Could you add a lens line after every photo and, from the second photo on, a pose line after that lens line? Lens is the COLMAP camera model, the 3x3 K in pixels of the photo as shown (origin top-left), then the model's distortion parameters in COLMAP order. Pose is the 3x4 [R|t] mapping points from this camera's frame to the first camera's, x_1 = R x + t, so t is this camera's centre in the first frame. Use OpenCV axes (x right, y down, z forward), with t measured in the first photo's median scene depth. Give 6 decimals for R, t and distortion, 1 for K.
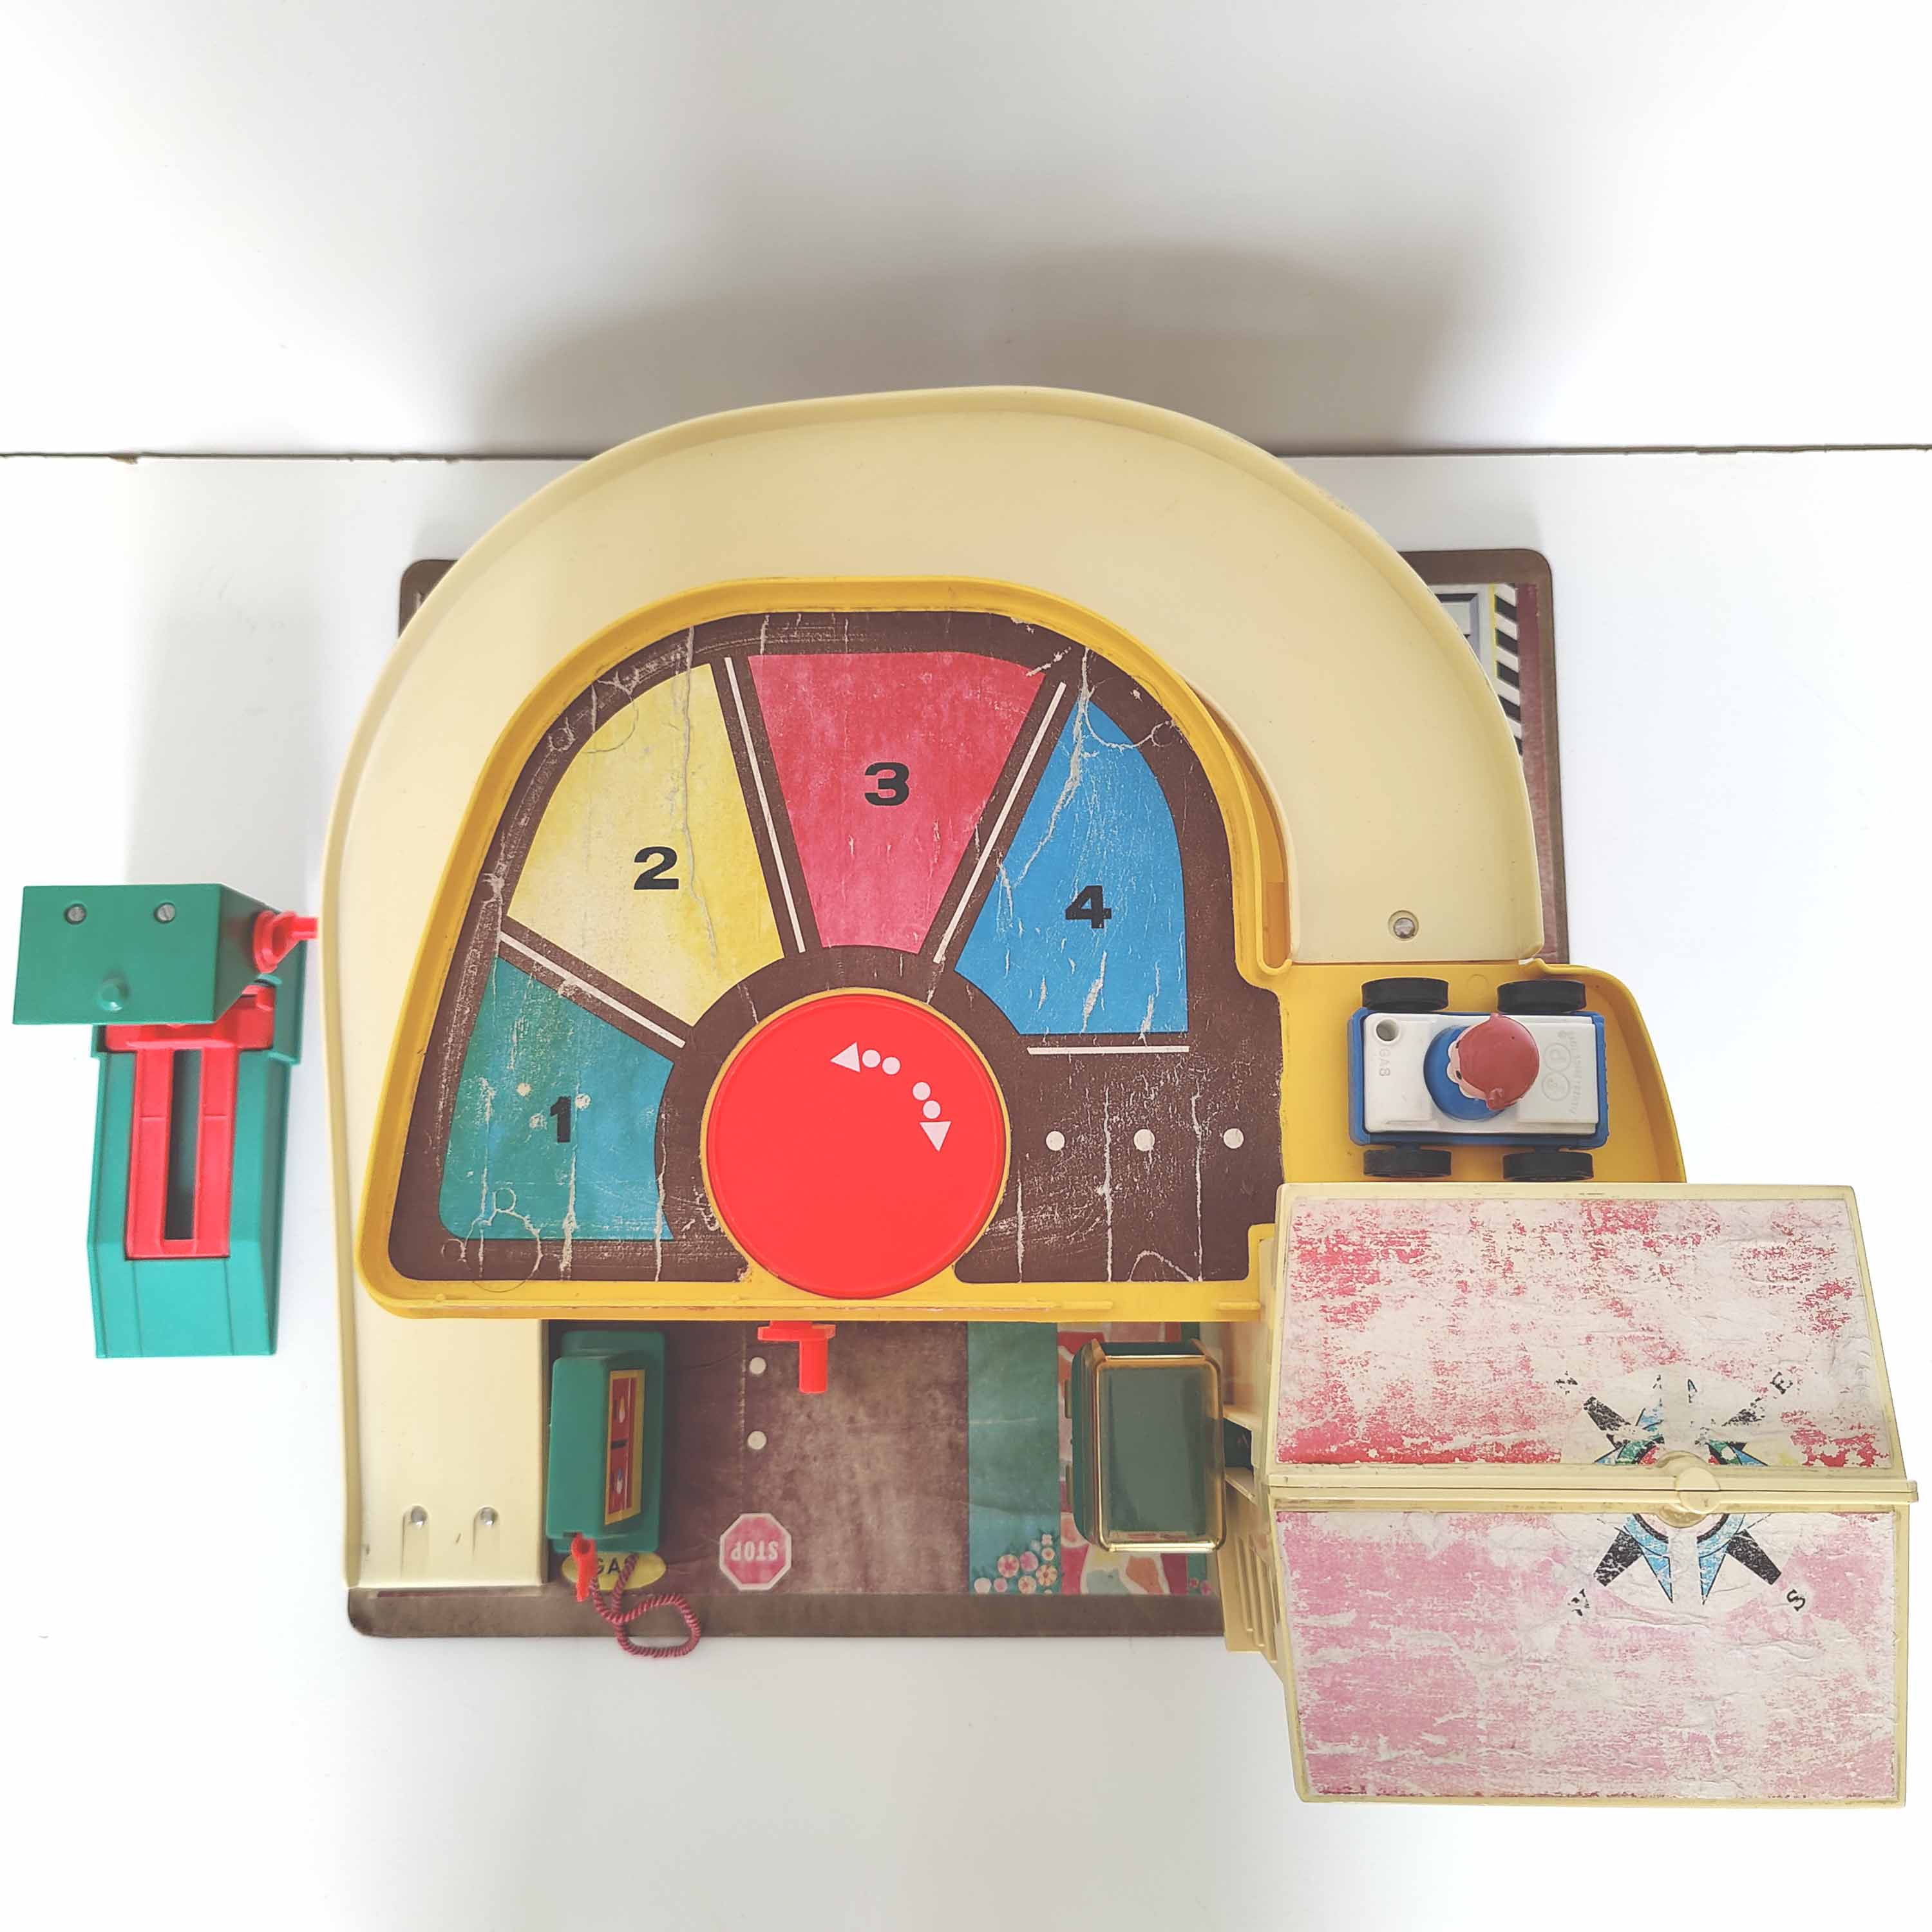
lens RADIAL K [[1924.8, 0, 948.3], [0, 1924.8, 813.6], [0, 0, 1]] dist [0.019665, 0.000000]
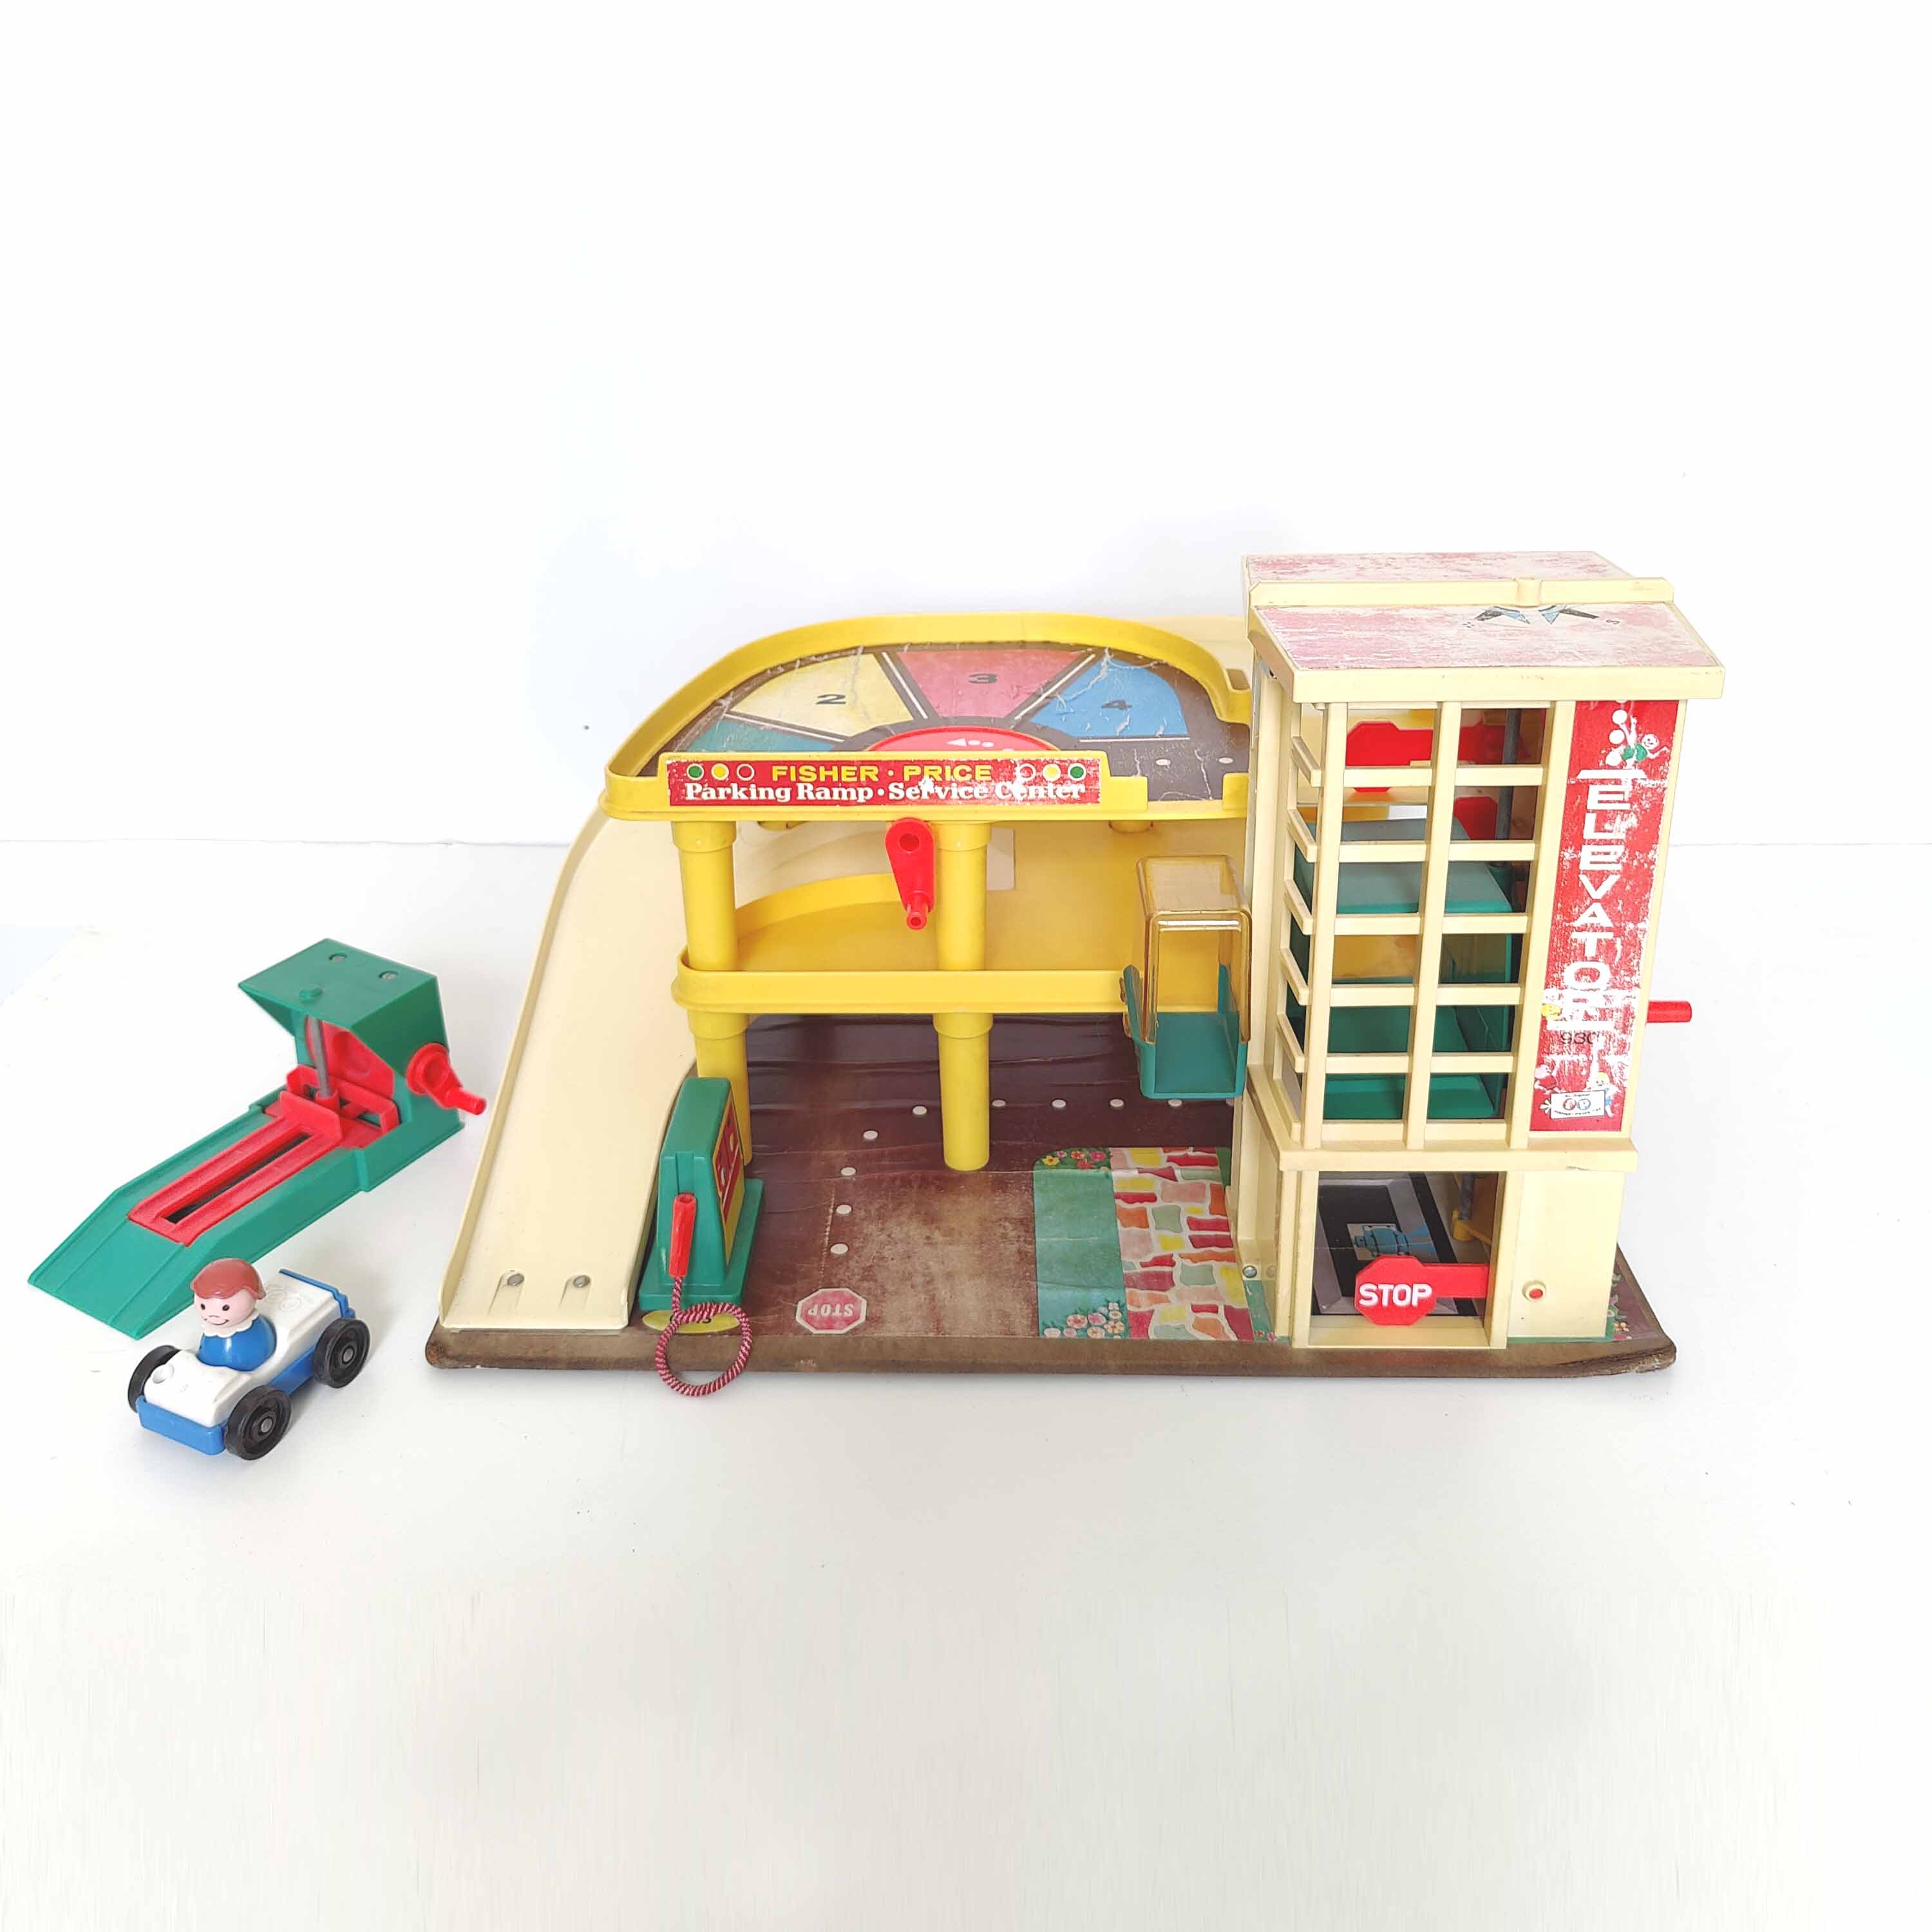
lens RADIAL K [[1816.0, 0, 926.6], [0, 1816.0, 704.3], [0, 0, 1]] dist [-0.008134, 0.000000]
pose [[0.999265, 0.021904, -0.031459, -0.025687], [-0.038230, 0.509314, -0.859731, 1.054647], [-0.002809, 0.860302, 0.509777, 0.225202]]
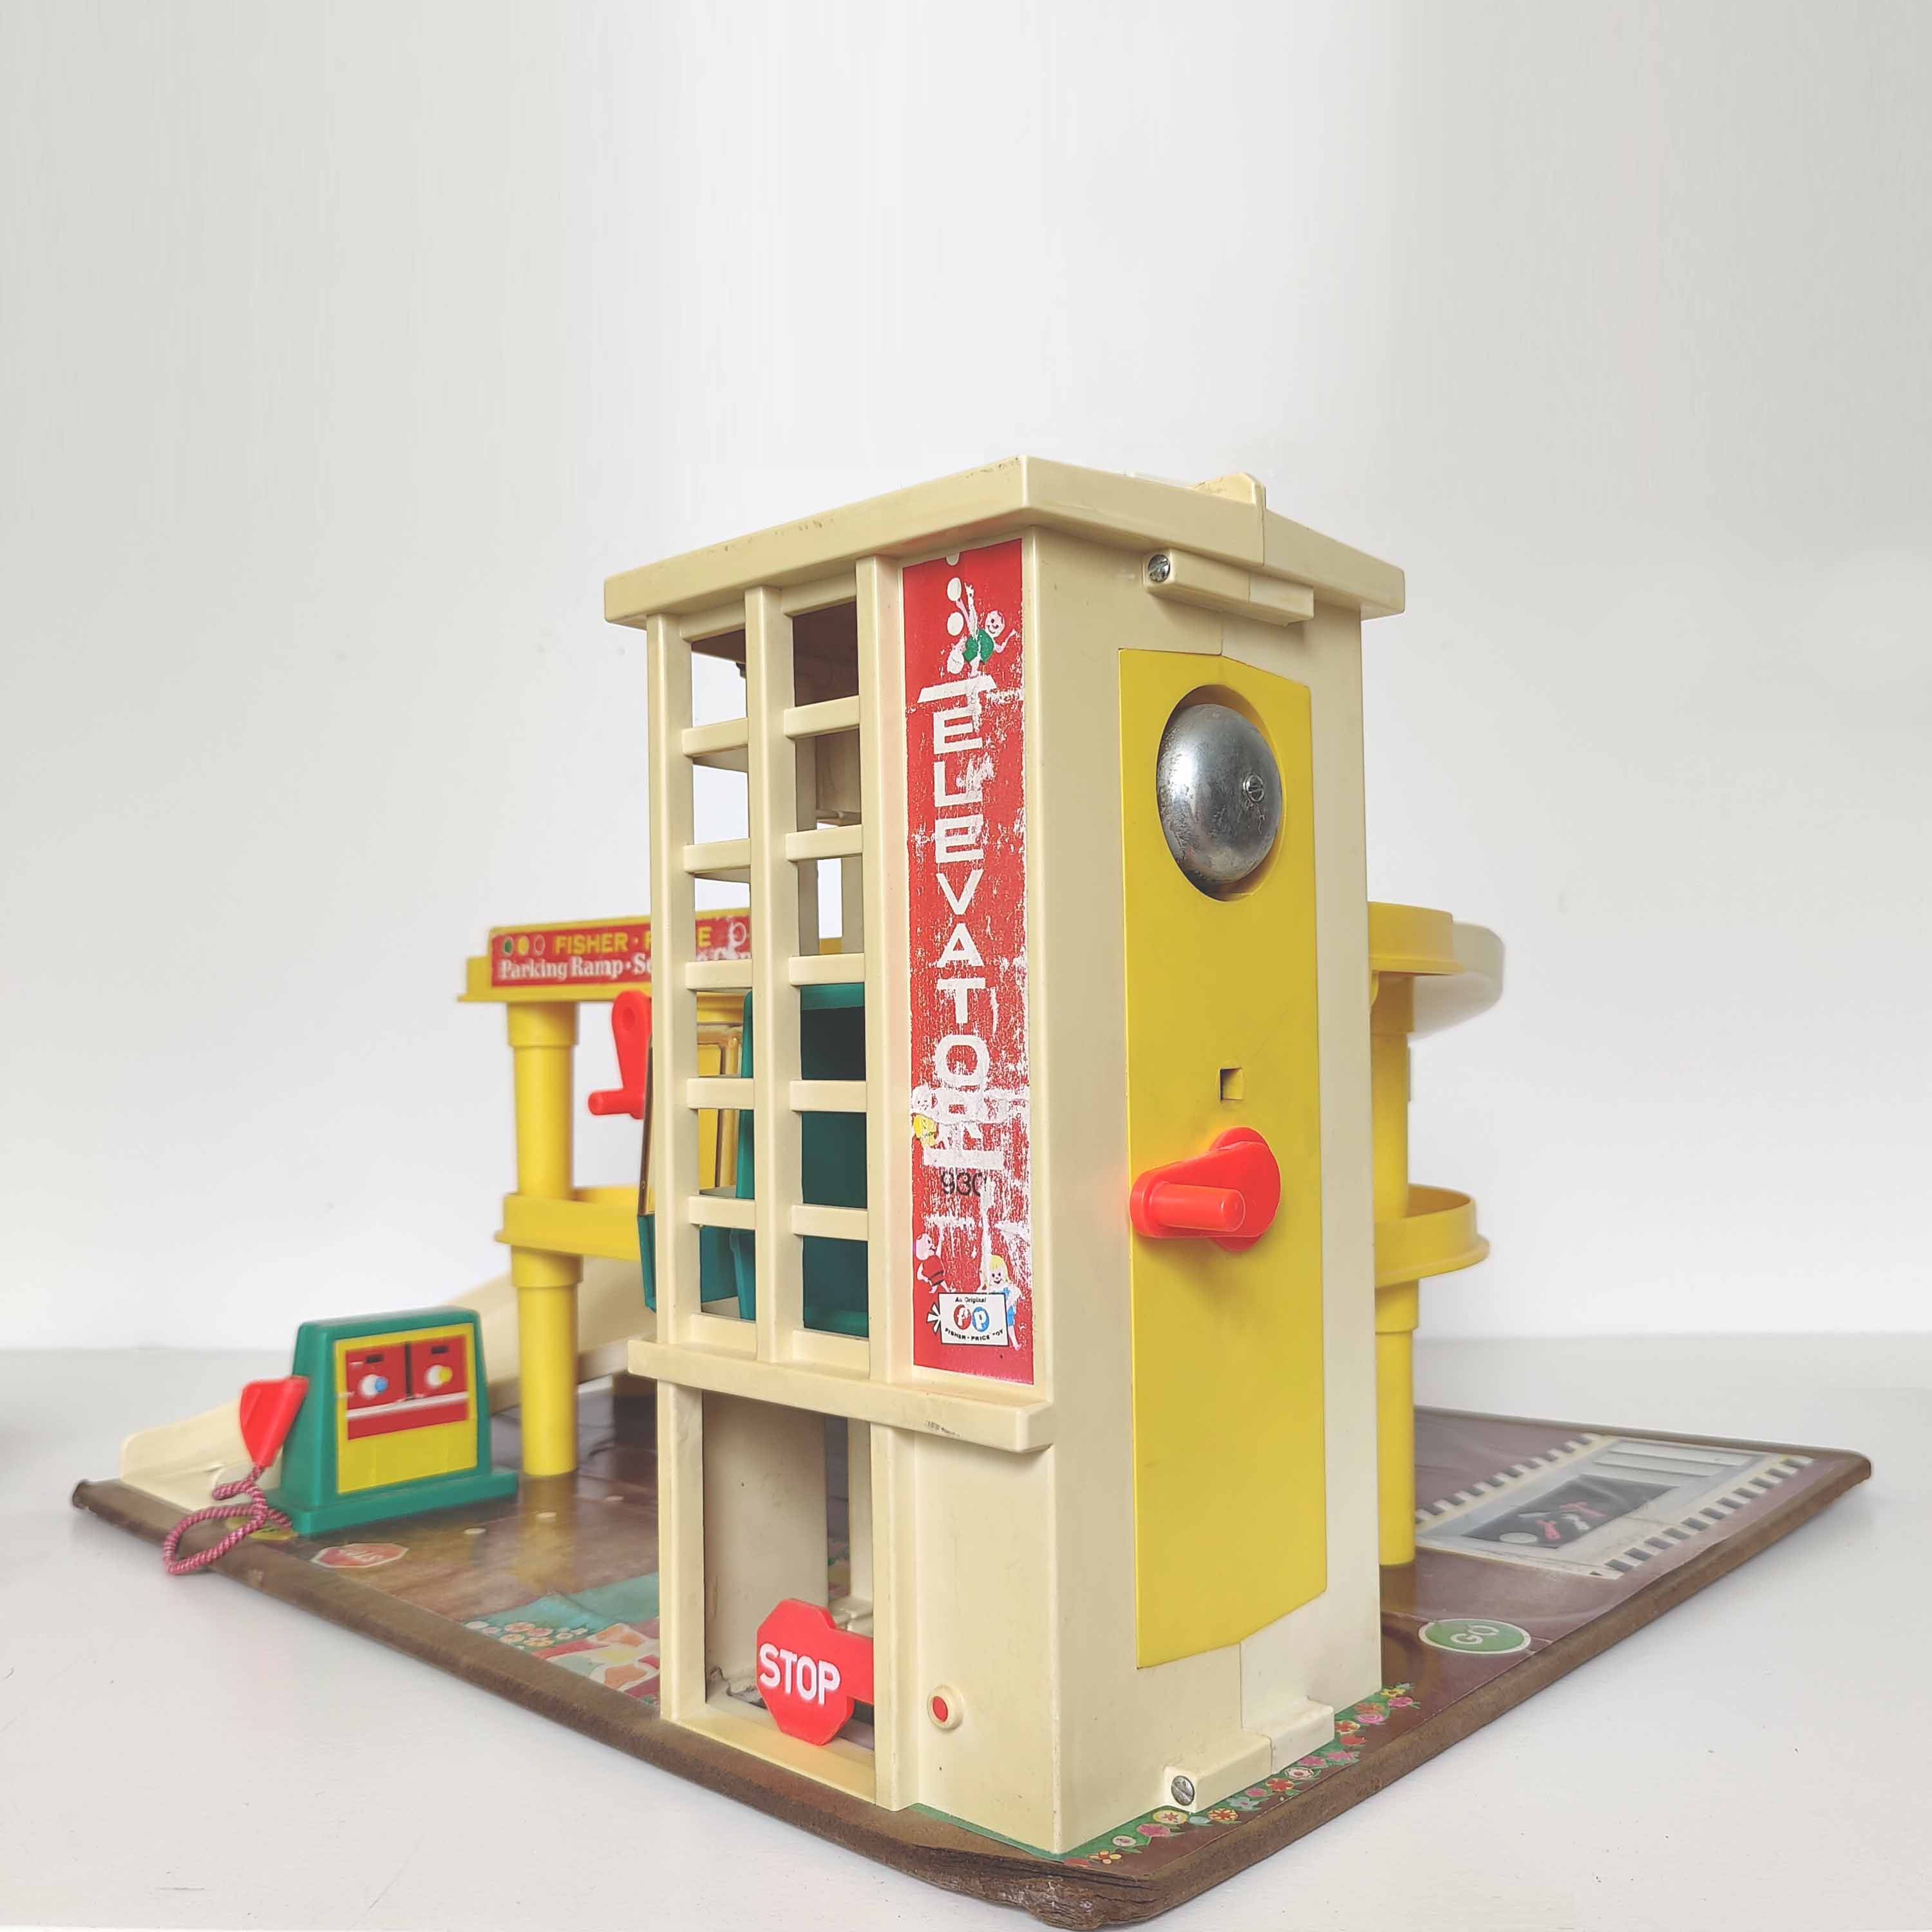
lens RADIAL K [[1823.2, 0, 968.0], [0, 1823.2, 971.3], [0, 0, 1]] dist [0.011499, 0.000000]
pose [[0.723074, 0.001847, -0.690768, 0.622339], [-0.680911, 0.170259, -0.712301, 0.719186], [0.116294, 0.985398, 0.124367, 0.692516]]
